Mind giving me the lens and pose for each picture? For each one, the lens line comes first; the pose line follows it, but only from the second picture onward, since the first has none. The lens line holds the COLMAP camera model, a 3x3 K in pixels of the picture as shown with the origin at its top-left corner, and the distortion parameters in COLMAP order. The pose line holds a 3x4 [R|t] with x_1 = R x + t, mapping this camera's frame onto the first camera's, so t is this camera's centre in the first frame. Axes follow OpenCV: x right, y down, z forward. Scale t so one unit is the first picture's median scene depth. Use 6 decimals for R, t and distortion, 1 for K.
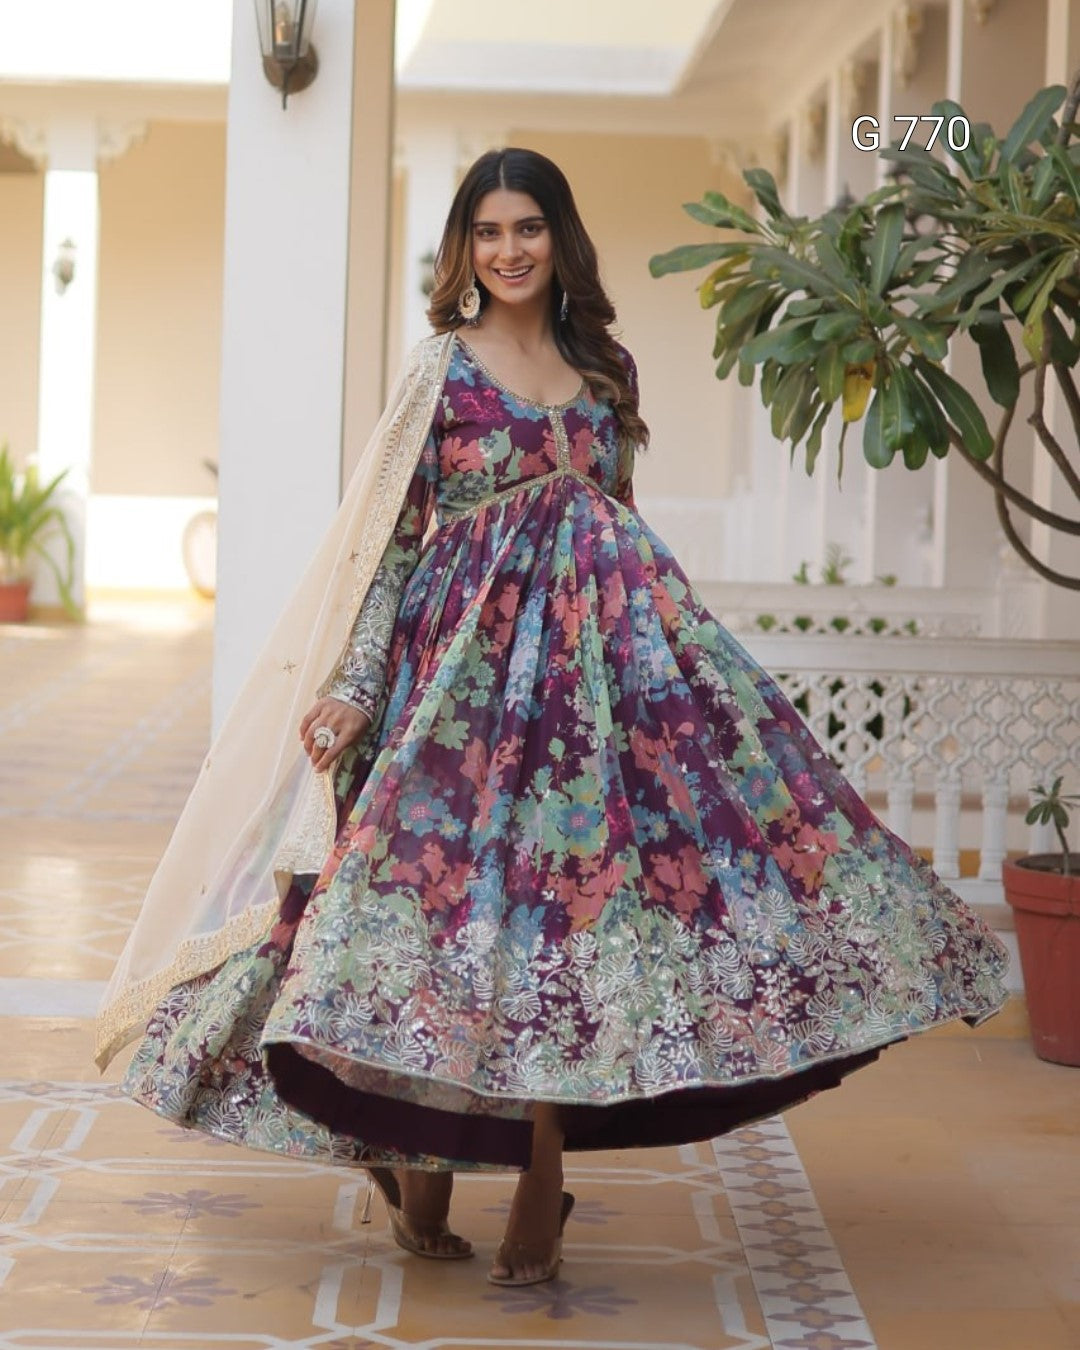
lens RADIAL K [[4152.8, 0, 540.2], [0, 4152.8, 559.9], [0, 0, 1]] dist [0.020543, -0.427516]
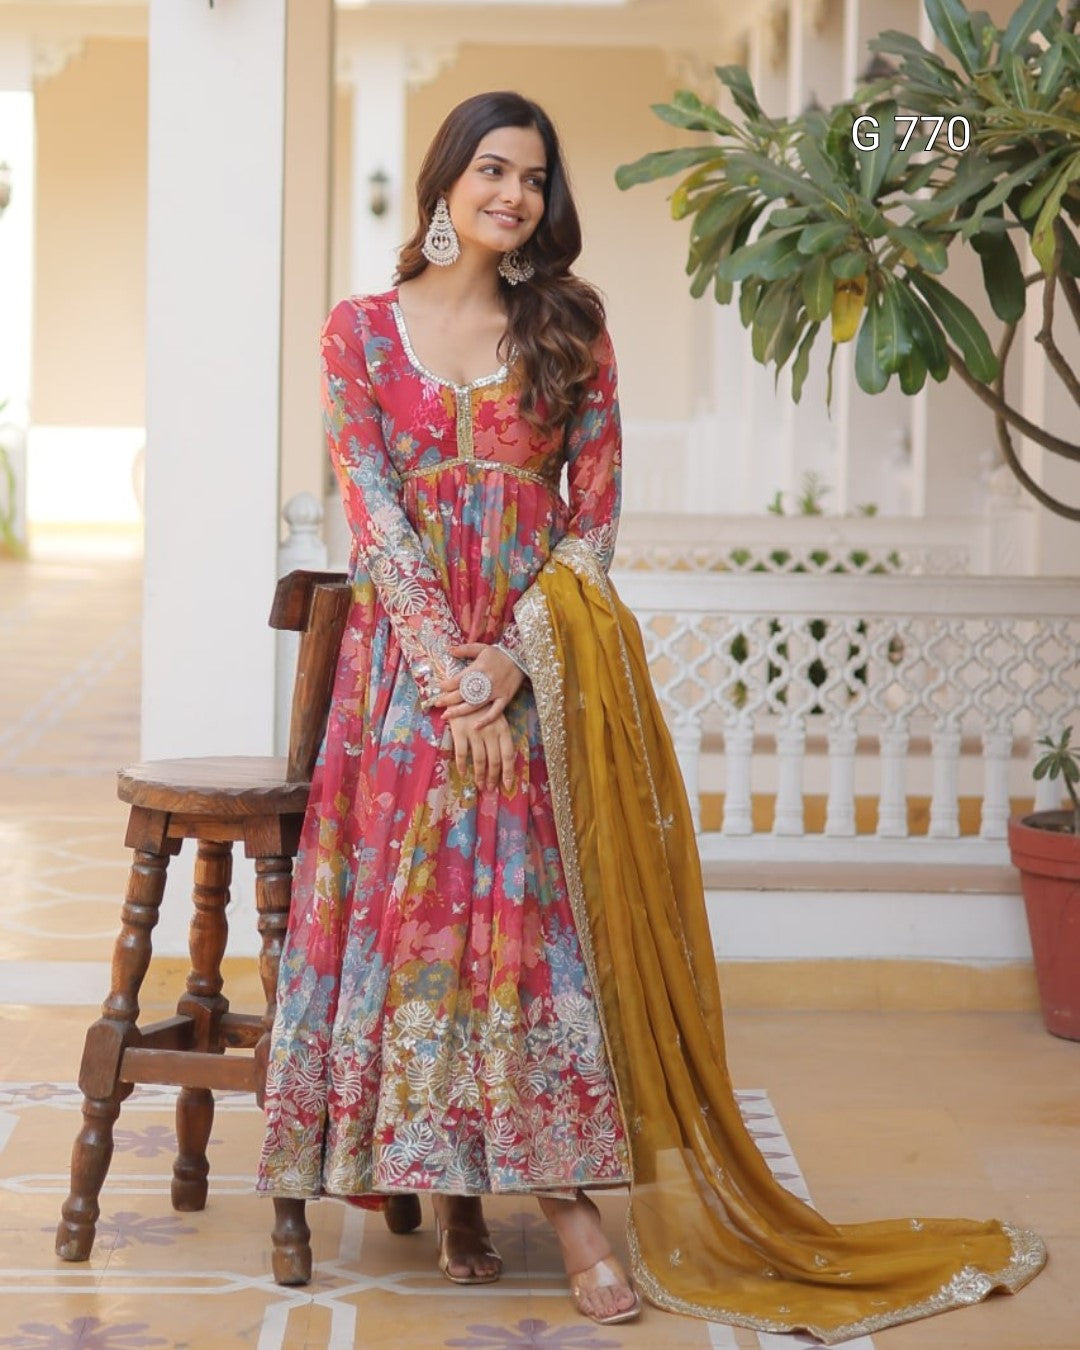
lens RADIAL K [[4152.8, 0, 540.2], [0, 4152.8, 559.9], [0, 0, 1]] dist [0.020543, -0.427516]
pose [[0.999851, -0.013783, 0.010391, -0.000632], [0.013583, 0.999726, 0.019083, -0.004006], [-0.010651, -0.018939, 0.999764, 0.093290]]
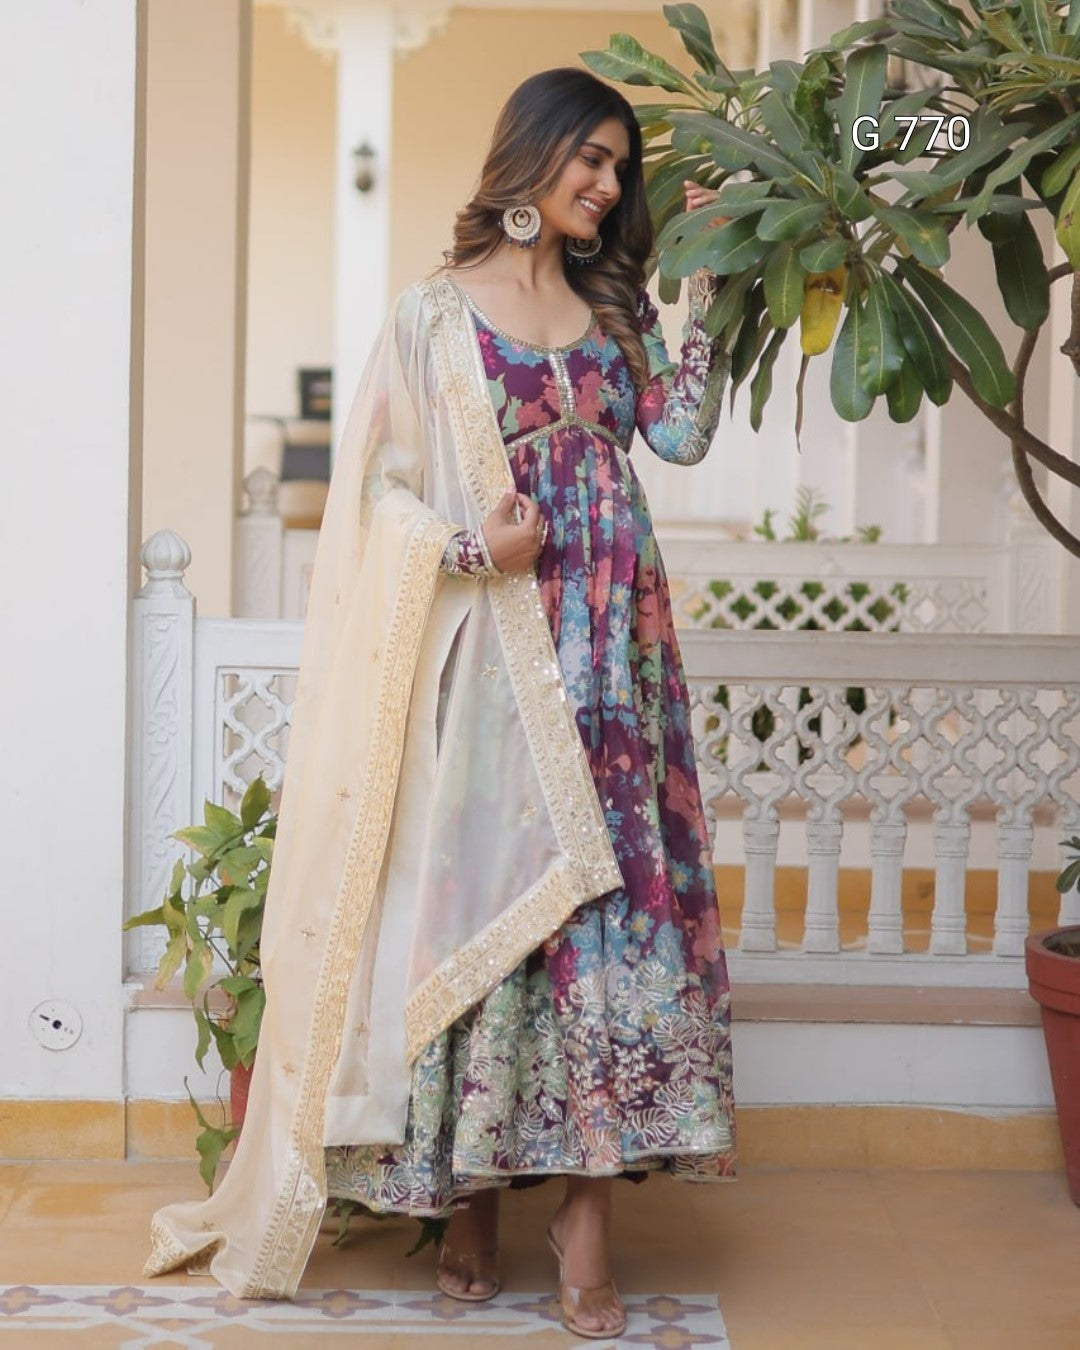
lens RADIAL K [[4152.8, 0, 540.2], [0, 4152.8, 559.9], [0, 0, 1]] dist [0.020543, -0.427516]
pose [[0.999942, -0.010422, 0.002740, 0.025279], [0.010352, 0.999646, 0.024518, -0.015620], [-0.002995, -0.024488, 0.999696, 0.283026]]
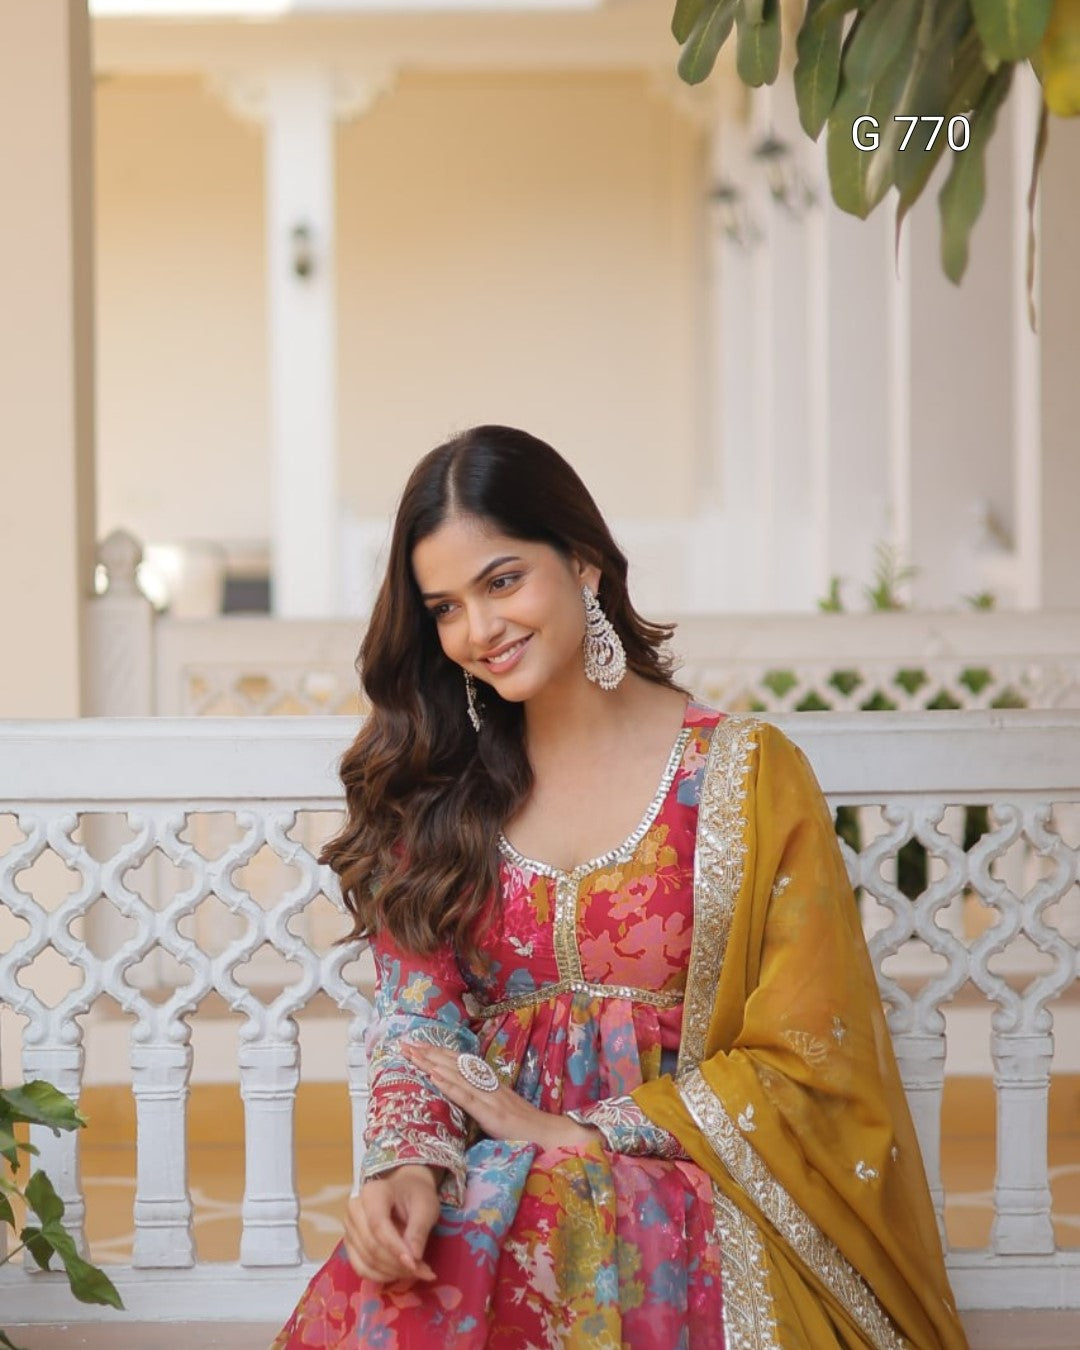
lens RADIAL K [[4154.8, 0, 521.4], [0, 4154.8, 574.2], [0, 0, 1]] dist [-0.001507, 0.002557]
pose [[0.999172, -0.040248, 0.005962, 0.024028], [0.040308, 0.999135, -0.010269, 0.006796], [-0.005544, 0.010501, 0.999929, 0.630710]]
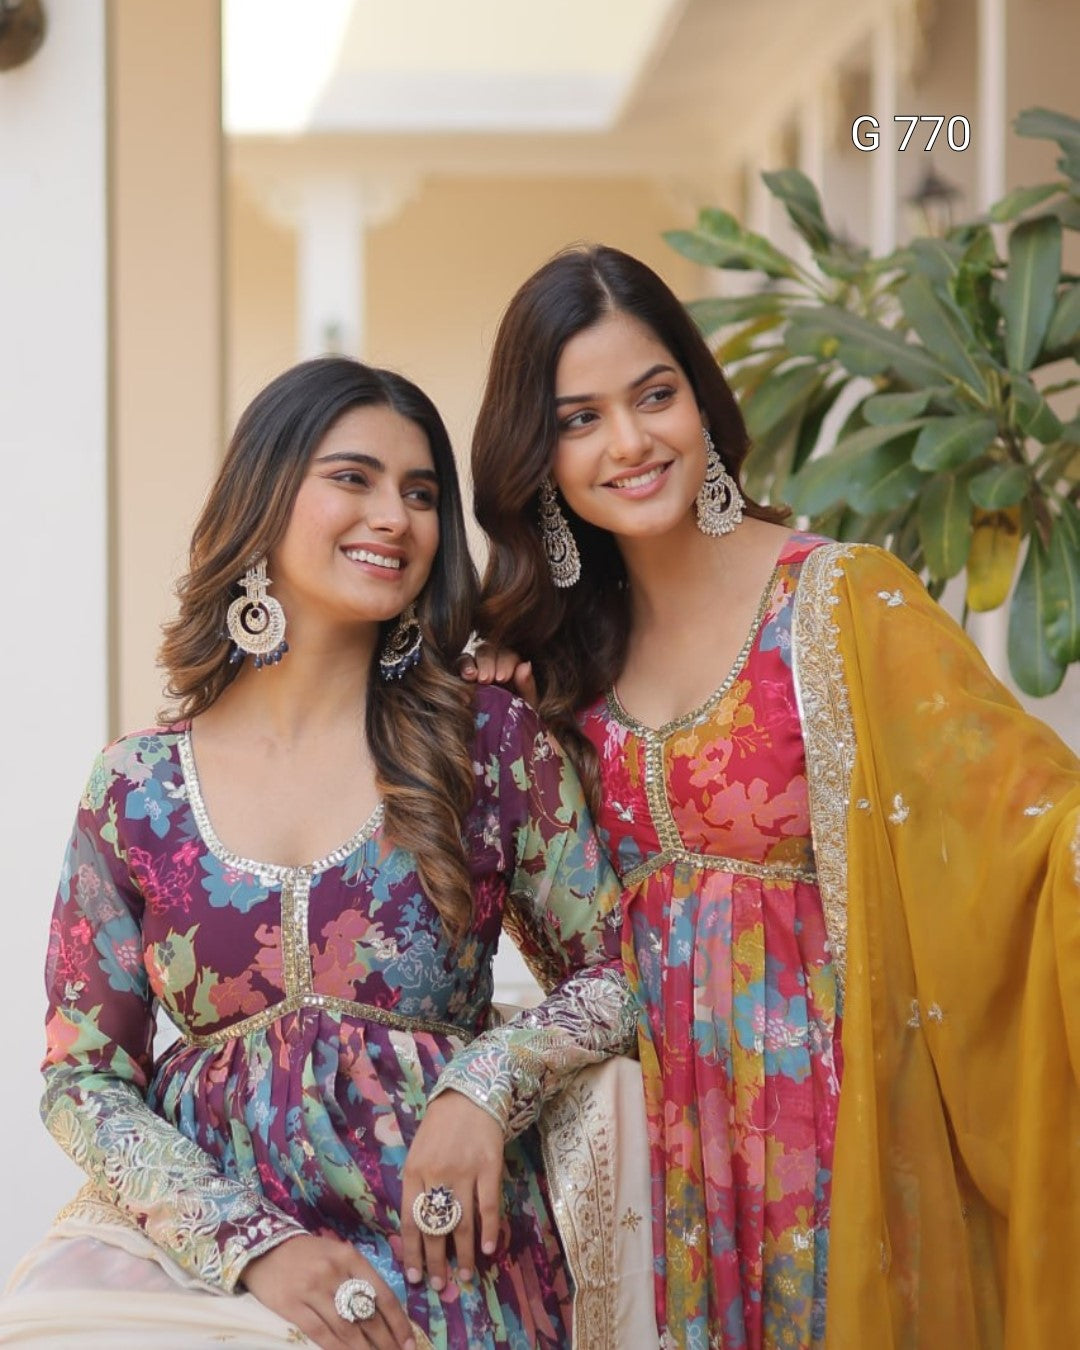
lens RADIAL K [[4154.8, 0, 521.4], [0, 4154.8, 574.2], [0, 0, 1]] dist [-0.001507, 0.002557]
pose [[0.999503, -0.030111, 0.009348, 0.008040], [0.030215, 0.999480, -0.011279, -0.032789], [-0.009004, 0.011556, 0.999893, 0.432257]]
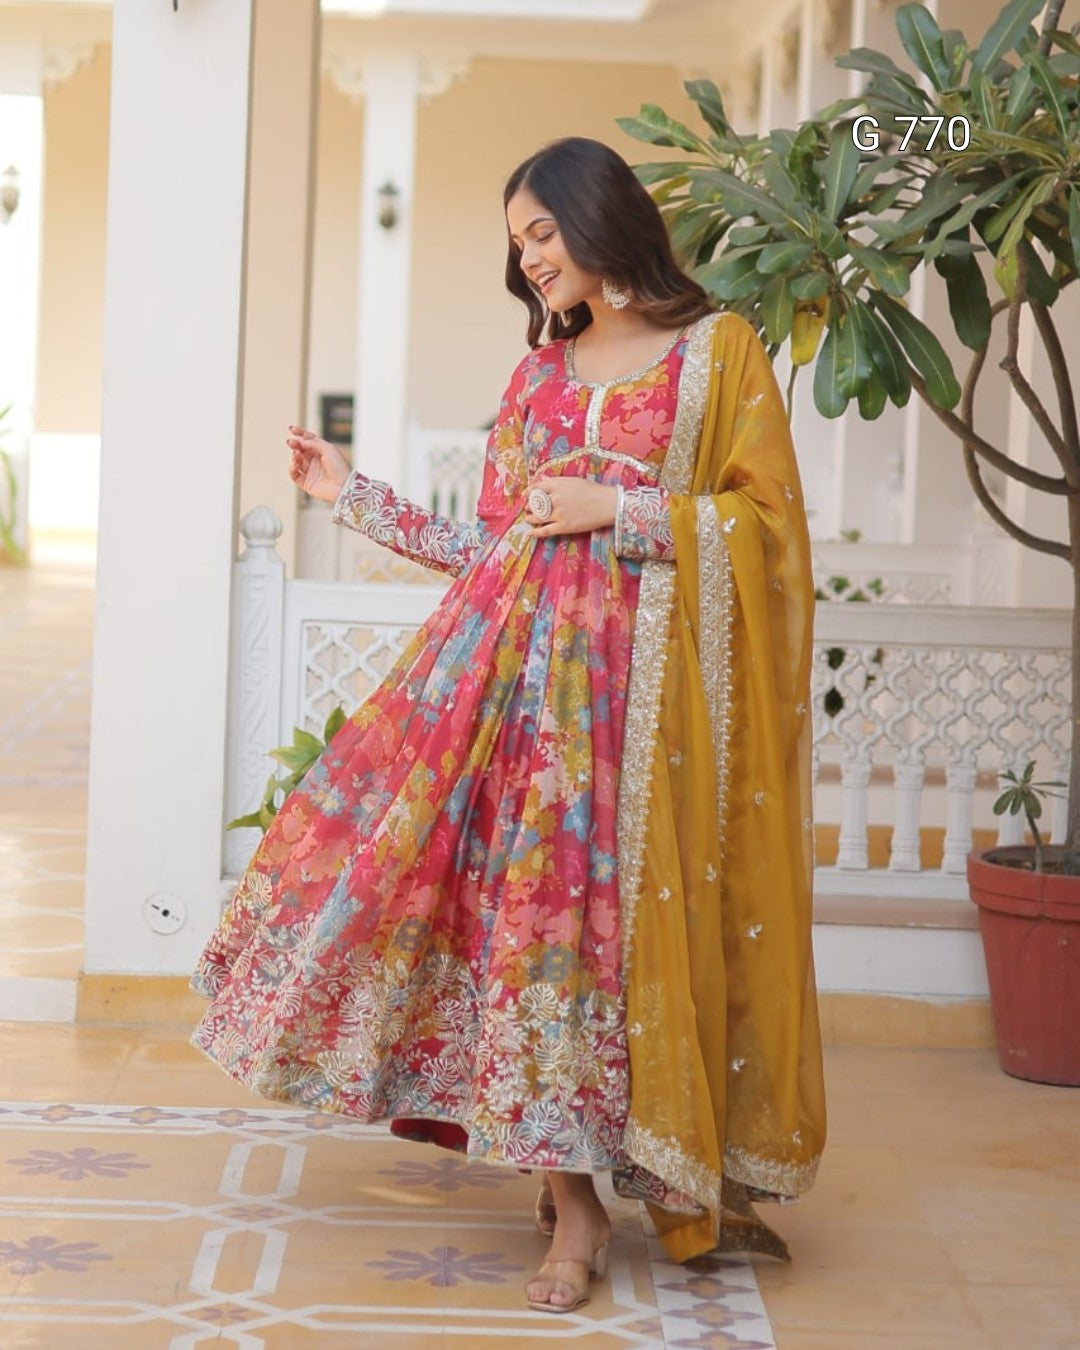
lens RADIAL K [[4150.1, 0, 540.9], [0, 4150.1, 618.0], [0, 0, 1]] dist [0.013485, -0.533100]
pose [[0.999959, 0.007799, 0.004663, 0.015391], [-0.007931, 0.999550, 0.028938, -0.004382], [-0.004435, -0.028974, 0.999570, 0.111052]]
